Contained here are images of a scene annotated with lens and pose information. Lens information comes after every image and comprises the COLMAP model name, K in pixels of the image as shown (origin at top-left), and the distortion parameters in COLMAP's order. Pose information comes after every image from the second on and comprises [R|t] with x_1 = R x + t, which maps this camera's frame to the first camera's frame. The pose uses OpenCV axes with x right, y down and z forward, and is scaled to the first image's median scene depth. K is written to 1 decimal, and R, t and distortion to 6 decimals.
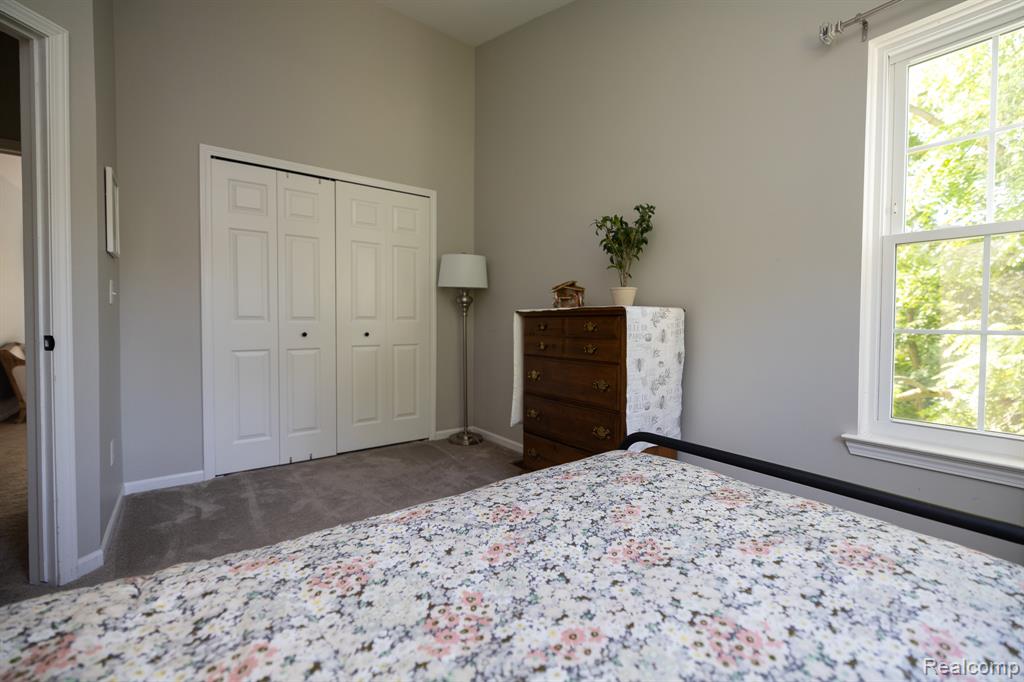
lens RADIAL K [[430.8, 0, 514.1], [0, 430.8, 335.2], [0, 0, 1]] dist [-0.000935, -0.000046]
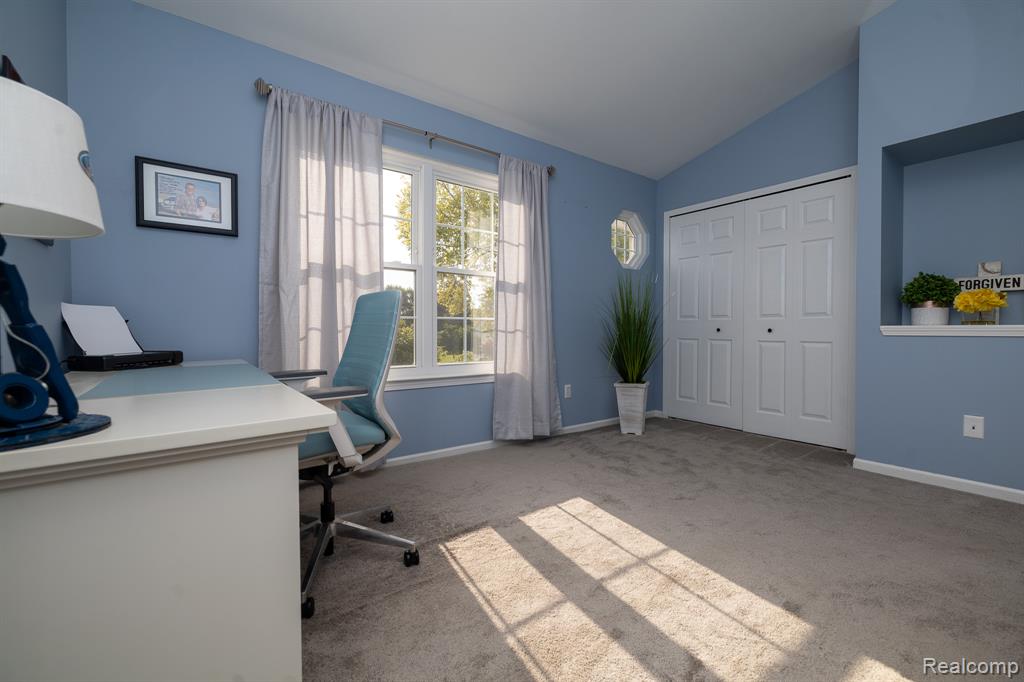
lens RADIAL K [[430.8, 0, 514.1], [0, 430.8, 335.2], [0, 0, 1]] dist [-0.000935, -0.000046]
pose [[0.011466, 0.029995, -0.999484, 0.701908], [-0.003084, 0.999546, 0.029961, -0.020154], [0.999930, 0.002739, 0.011554, 0.319978]]
